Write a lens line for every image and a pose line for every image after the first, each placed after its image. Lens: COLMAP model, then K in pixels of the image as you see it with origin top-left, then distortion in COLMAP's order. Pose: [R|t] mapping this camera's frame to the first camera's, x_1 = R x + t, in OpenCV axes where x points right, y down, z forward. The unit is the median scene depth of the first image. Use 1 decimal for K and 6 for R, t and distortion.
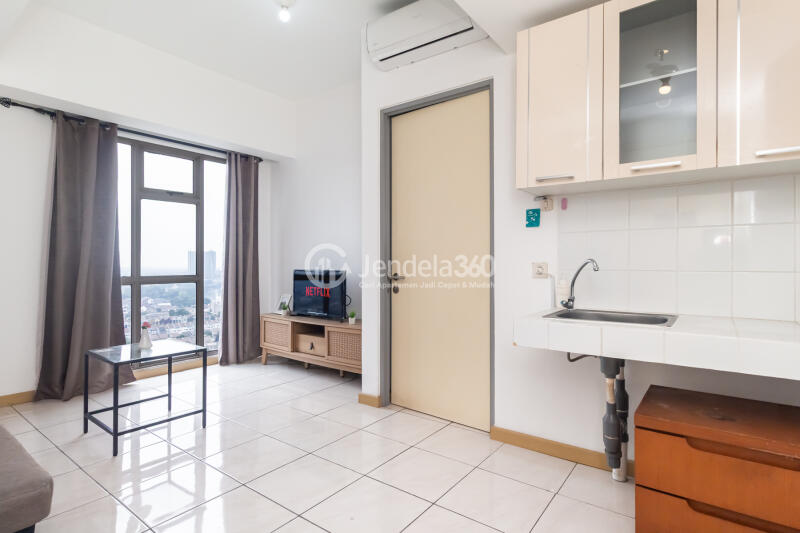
lens RADIAL K [[418.1, 0, 399.3], [0, 418.1, 262.7], [0, 0, 1]] dist [-0.000630, 0.000029]
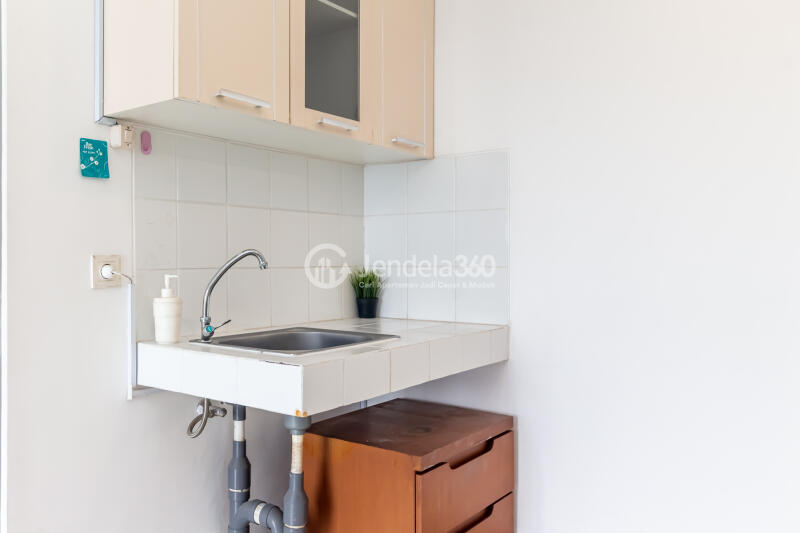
lens RADIAL K [[658.7, 0, 399.7], [0, 658.7, 268.1], [0, 0, 1]] dist [-0.007435, -0.001399]
pose [[0.006855, -0.011407, 0.999911, -0.416248], [-0.003322, 0.999929, 0.011430, 0.003977], [-0.999971, -0.003400, 0.006816, 0.675731]]
